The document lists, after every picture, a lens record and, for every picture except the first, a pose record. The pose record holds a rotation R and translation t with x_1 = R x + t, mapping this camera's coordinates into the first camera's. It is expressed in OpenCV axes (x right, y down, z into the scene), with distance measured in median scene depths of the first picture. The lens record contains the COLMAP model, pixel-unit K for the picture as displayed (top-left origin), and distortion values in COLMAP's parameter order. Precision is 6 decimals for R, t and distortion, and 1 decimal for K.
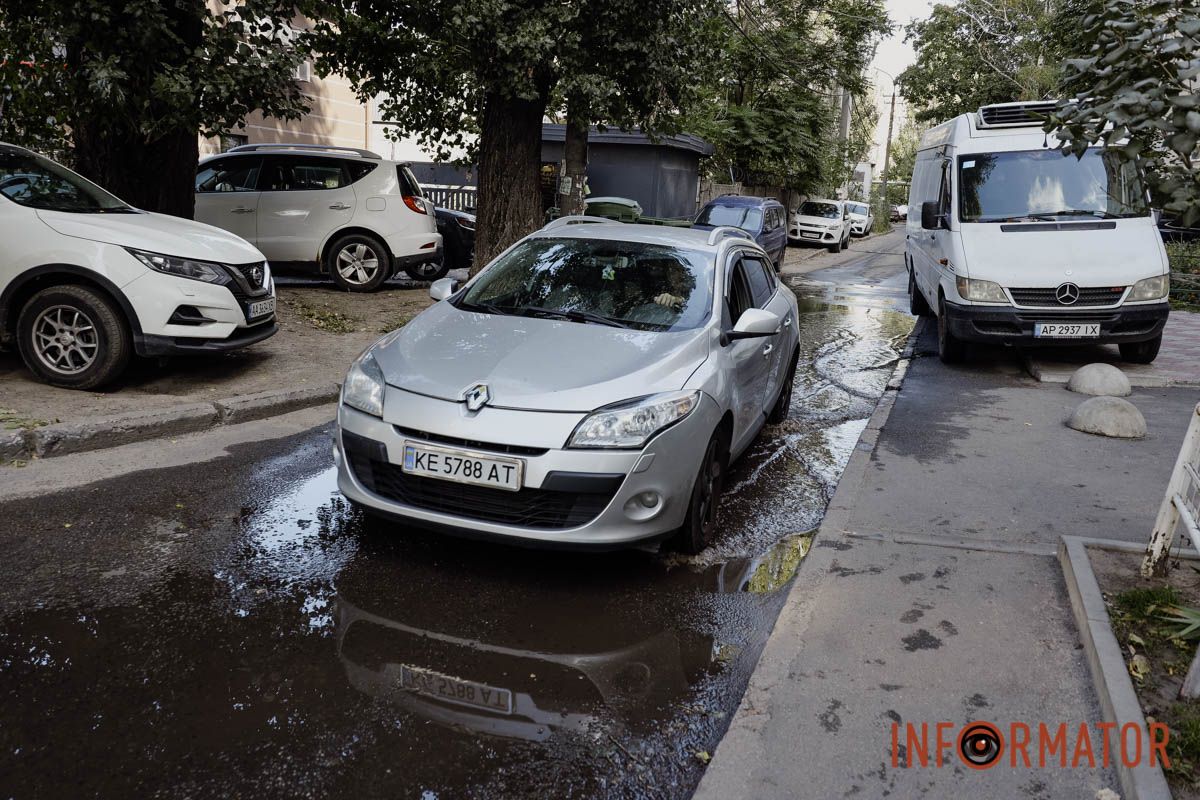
lens RADIAL K [[947.7, 0, 600.0], [0, 947.7, 400.0], [0, 0, 1]] dist [0.019077, 0.001308]
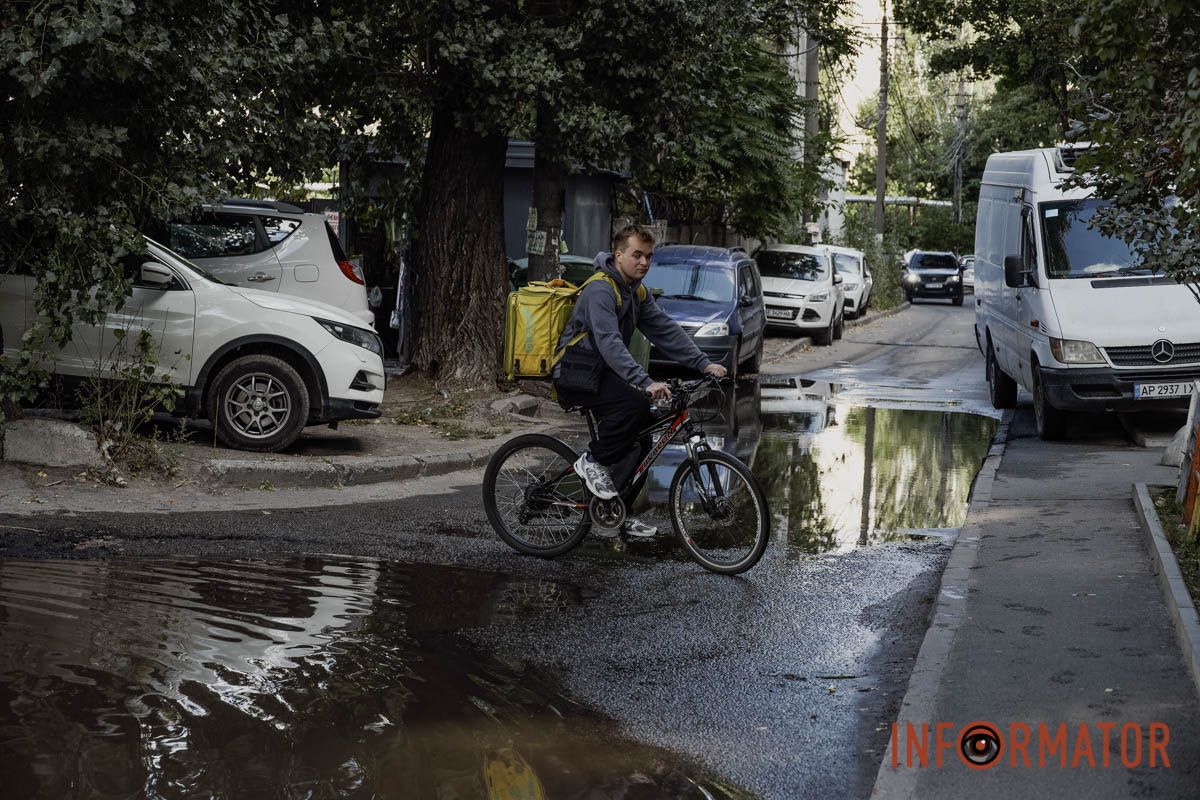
lens RADIAL K [[2569.6, 0, 600.0], [0, 2569.6, 400.0], [0, 0, 1]] dist [-0.128672, 0.005011]
pose [[0.982438, -0.032237, 0.183782, -0.438827], [0.058901, 0.988180, -0.141532, 0.220401], [-0.177048, 0.149872, 0.972724, -1.138282]]
